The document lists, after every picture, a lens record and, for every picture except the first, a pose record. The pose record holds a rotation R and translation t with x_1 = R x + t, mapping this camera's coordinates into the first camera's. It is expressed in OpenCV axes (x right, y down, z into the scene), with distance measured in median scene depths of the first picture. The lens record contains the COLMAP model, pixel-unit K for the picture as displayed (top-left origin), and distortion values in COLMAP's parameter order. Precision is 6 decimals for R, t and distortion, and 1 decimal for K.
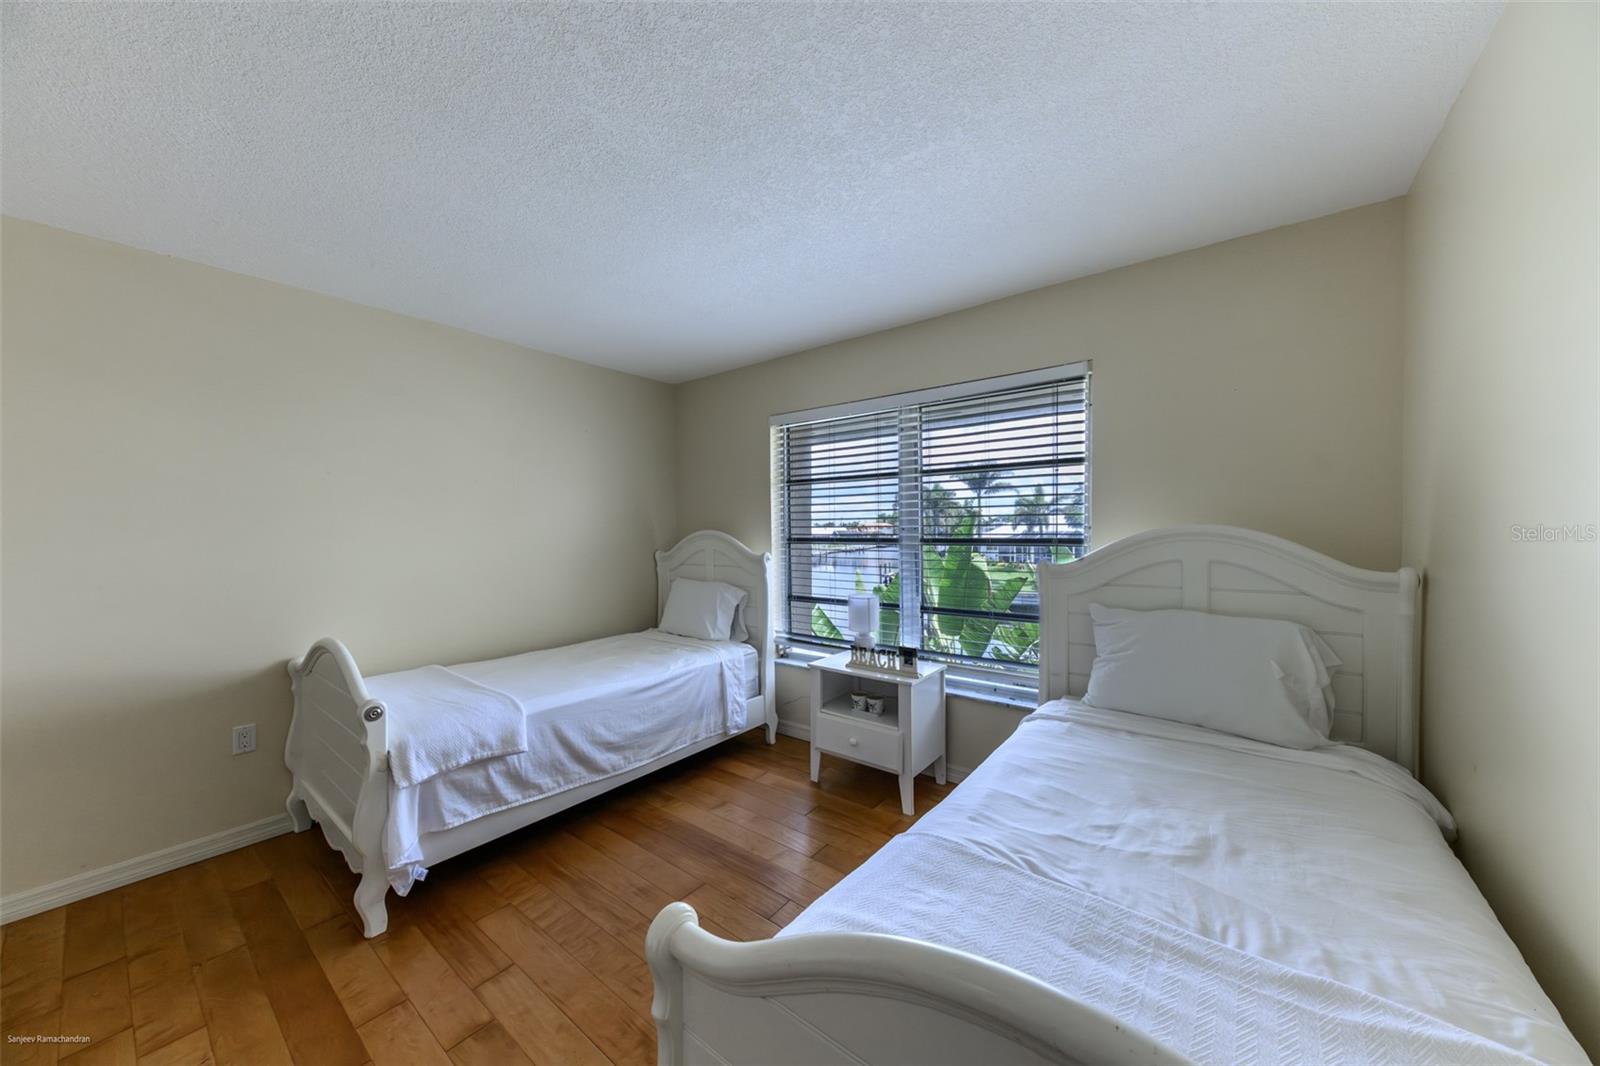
lens RADIAL K [[571.4, 0, 790.9], [0, 571.4, 528.9], [0, 0, 1]] dist [0.000728, -0.002090]
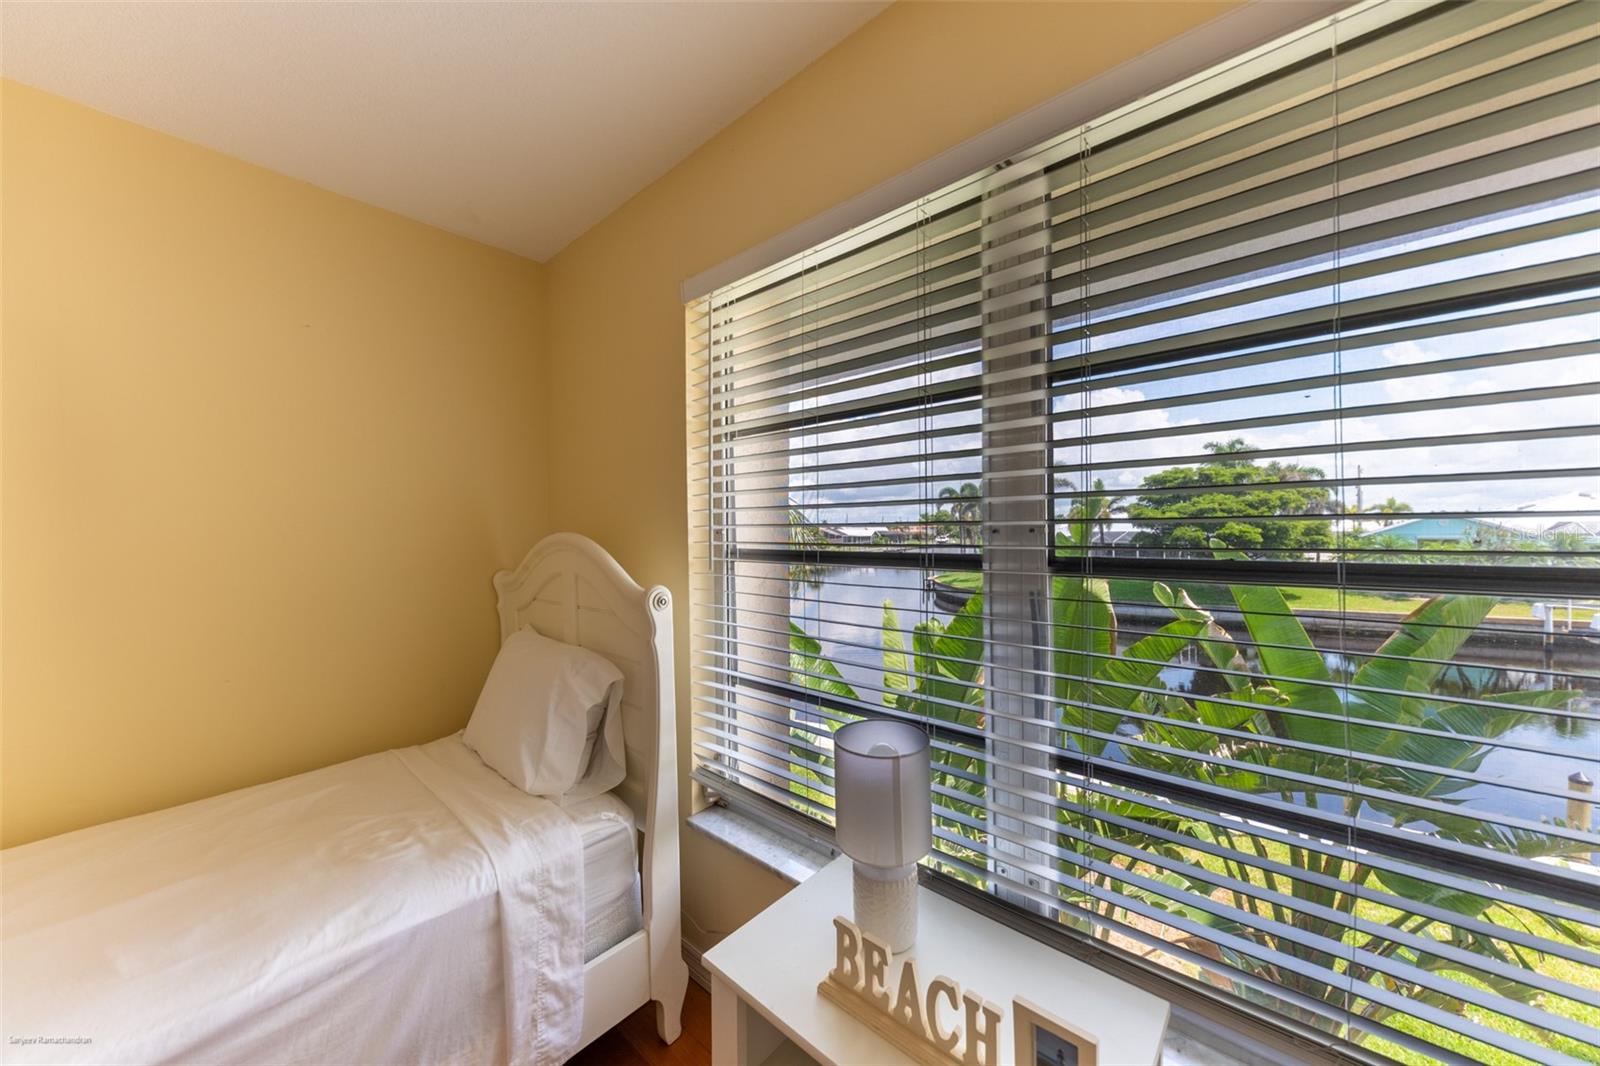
lens RADIAL K [[571.4, 0, 794.2], [0, 571.4, 532.3], [0, 0, 1]] dist [0.000728, -0.002090]
pose [[0.997714, 0.001293, -0.067569, 0.087840], [-0.000873, 0.999980, 0.006239, -0.001209], [0.067576, -0.006166, 0.997695, 0.600411]]
